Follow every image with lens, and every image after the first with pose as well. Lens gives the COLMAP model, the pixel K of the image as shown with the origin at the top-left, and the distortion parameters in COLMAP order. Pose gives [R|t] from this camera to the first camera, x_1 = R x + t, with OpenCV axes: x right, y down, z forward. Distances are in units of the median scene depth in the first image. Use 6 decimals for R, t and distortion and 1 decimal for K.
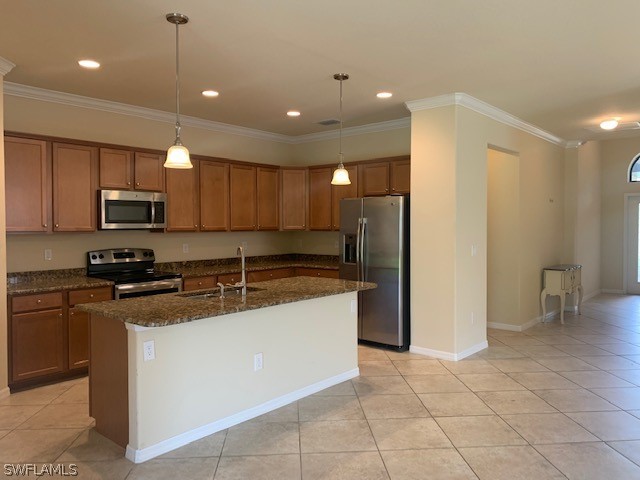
lens RADIAL K [[498.1, 0, 320.0], [0, 498.1, 240.0], [0, 0, 1]] dist [0.067942, -0.087374]
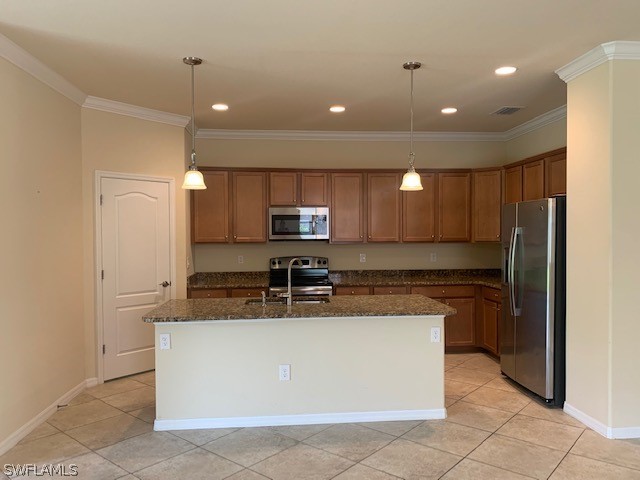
lens RADIAL K [[498.1, 0, 320.0], [0, 498.1, 240.0], [0, 0, 1]] dist [0.067942, -0.087374]
pose [[0.708793, 0.006270, -0.705388, 0.469837], [-0.016958, 0.999823, -0.008153, -0.013163], [0.705212, 0.017741, 0.708774, 0.237934]]
